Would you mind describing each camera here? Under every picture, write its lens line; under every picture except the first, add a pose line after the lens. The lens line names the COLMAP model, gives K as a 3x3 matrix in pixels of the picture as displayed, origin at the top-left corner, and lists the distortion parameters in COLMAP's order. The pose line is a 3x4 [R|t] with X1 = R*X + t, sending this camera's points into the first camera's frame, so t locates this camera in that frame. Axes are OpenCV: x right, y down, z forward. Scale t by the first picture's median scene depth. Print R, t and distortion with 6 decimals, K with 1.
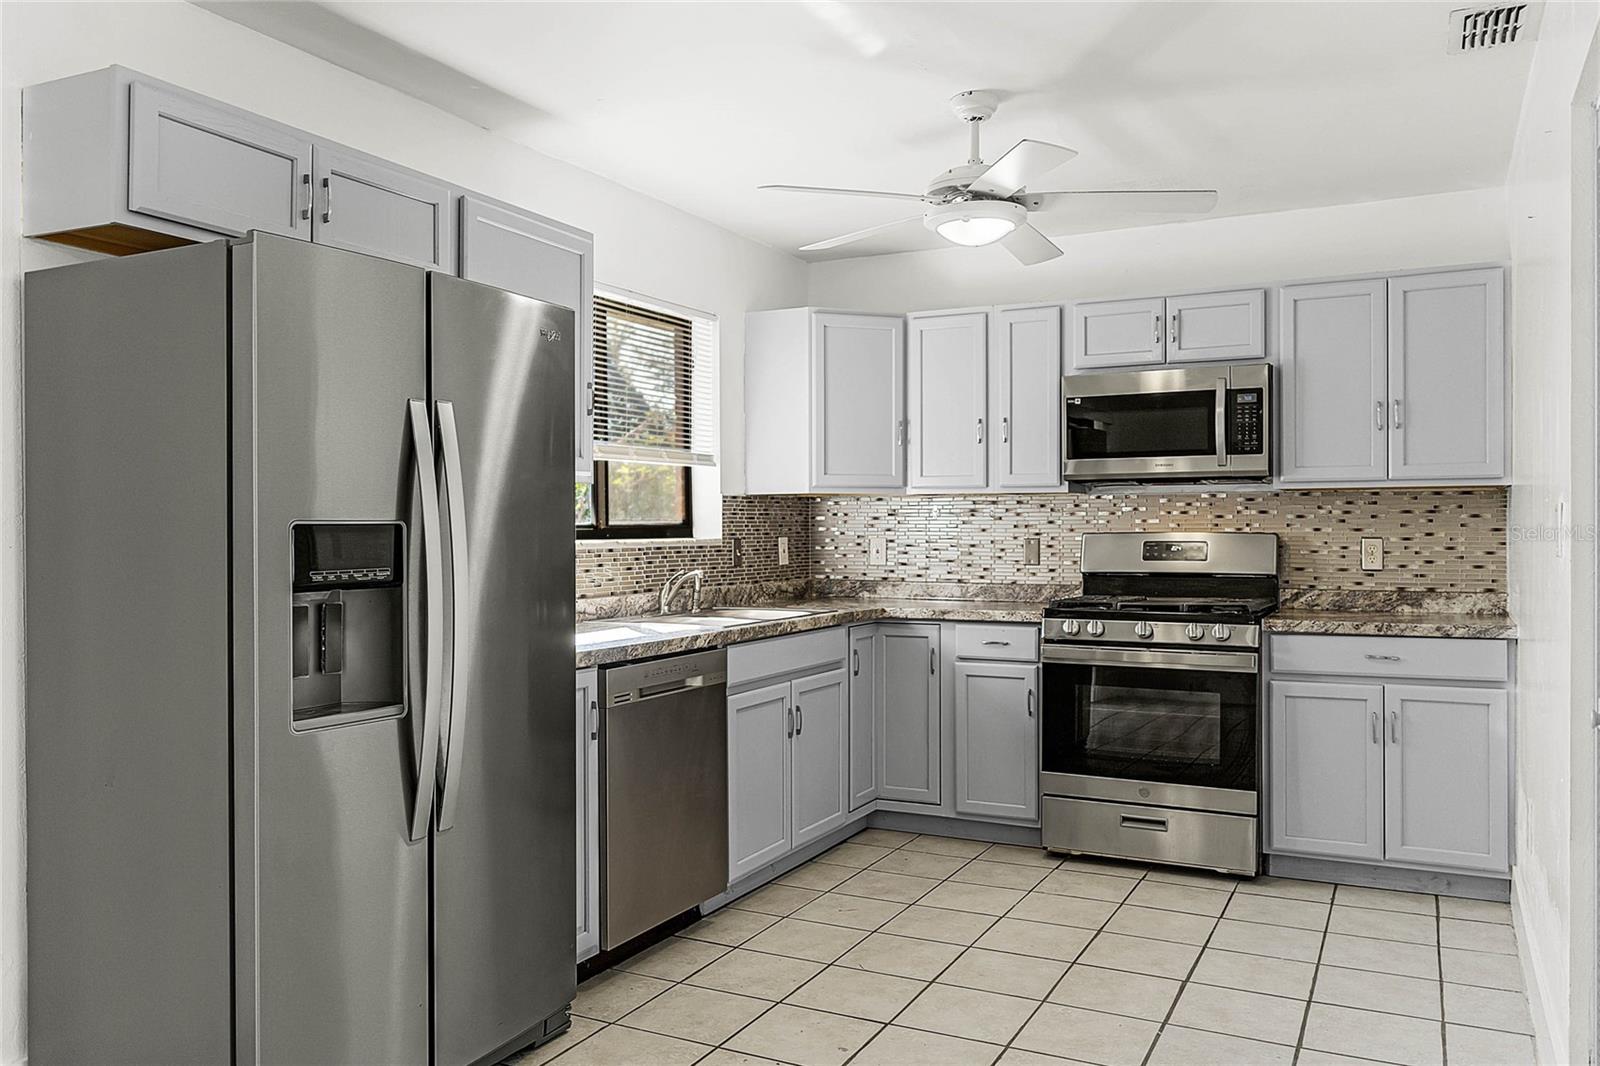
lens RADIAL K [[1224.7, 0, 800.0], [0, 1224.7, 533.0], [0, 0, 1]] dist [-0.006311, -0.001592]
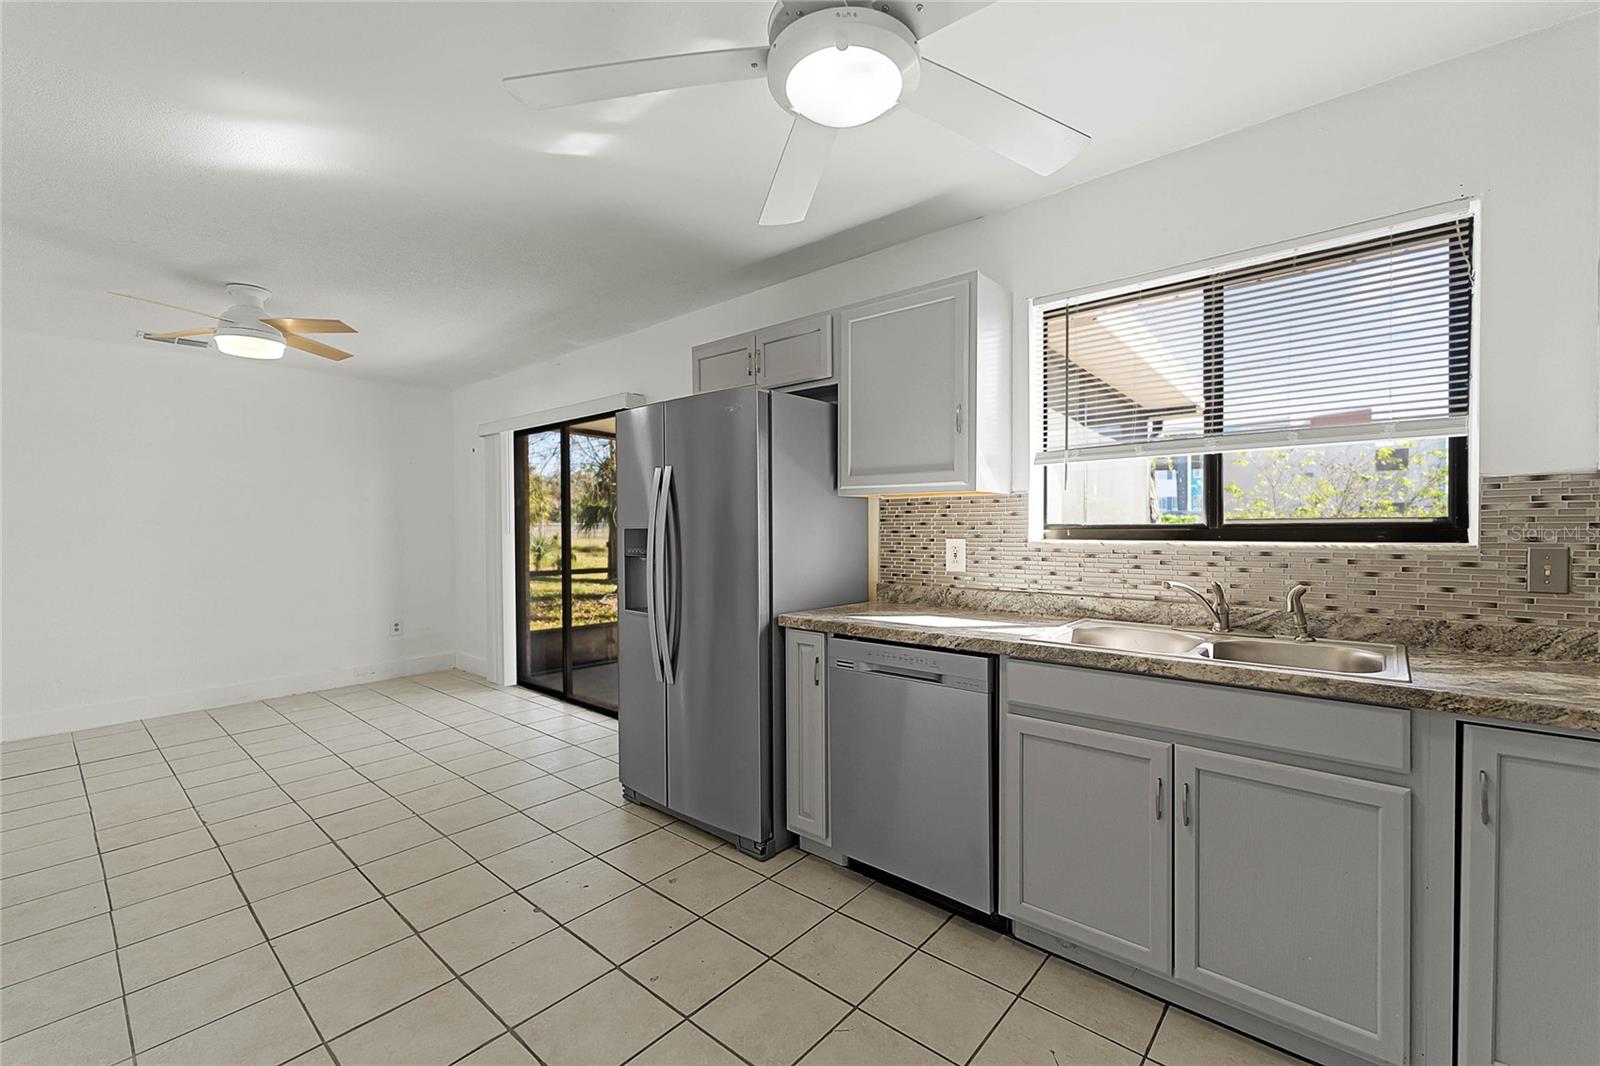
lens RADIAL K [[669.2, 0, 800.0], [0, 669.2, 533.0], [0, 0, 1]] dist [0.001849, 0.000261]
pose [[-0.236125, 0.014306, -0.971617, 0.422941], [0.001881, 0.999896, 0.014266, -0.008931], [0.971721, 0.001541, -0.236128, 0.876496]]
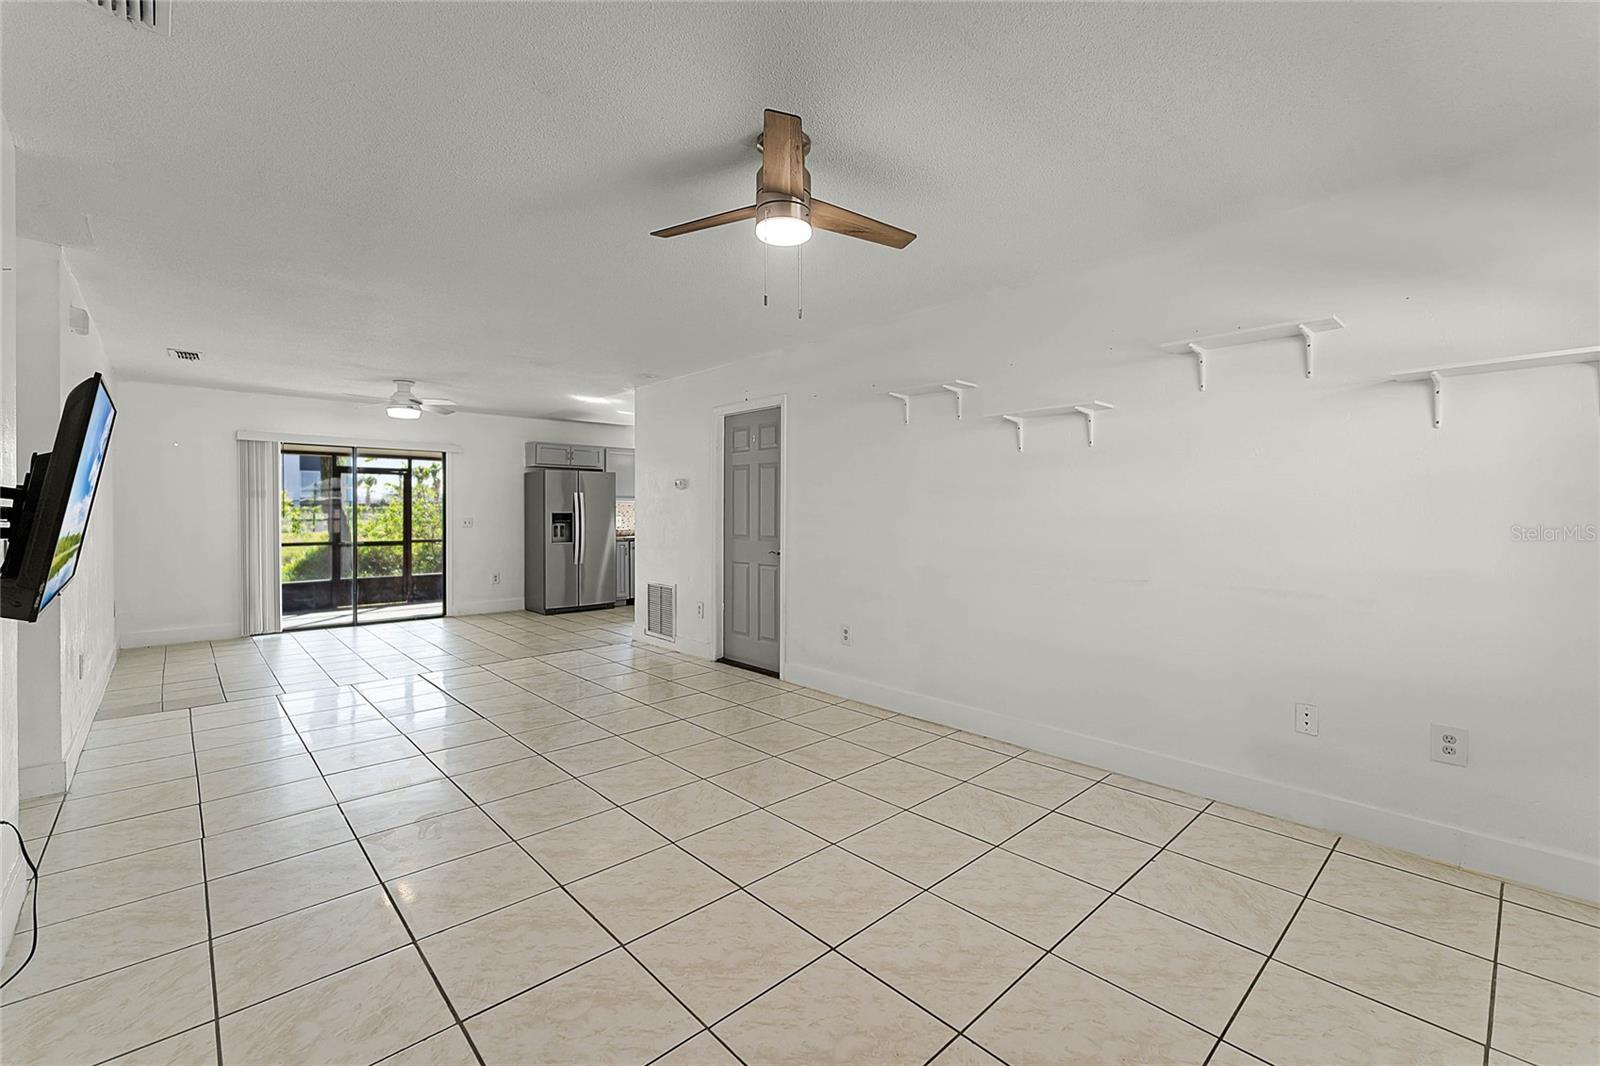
lens RADIAL K [[669.2, 0, 800.0], [0, 669.2, 533.0], [0, 0, 1]] dist [0.001849, 0.000261]
pose [[0.937313, 0.021394, -0.347831, 1.123779], [-0.009423, 0.999305, 0.036072, -0.023361], [0.348361, -0.030533, 0.936863, -1.030067]]
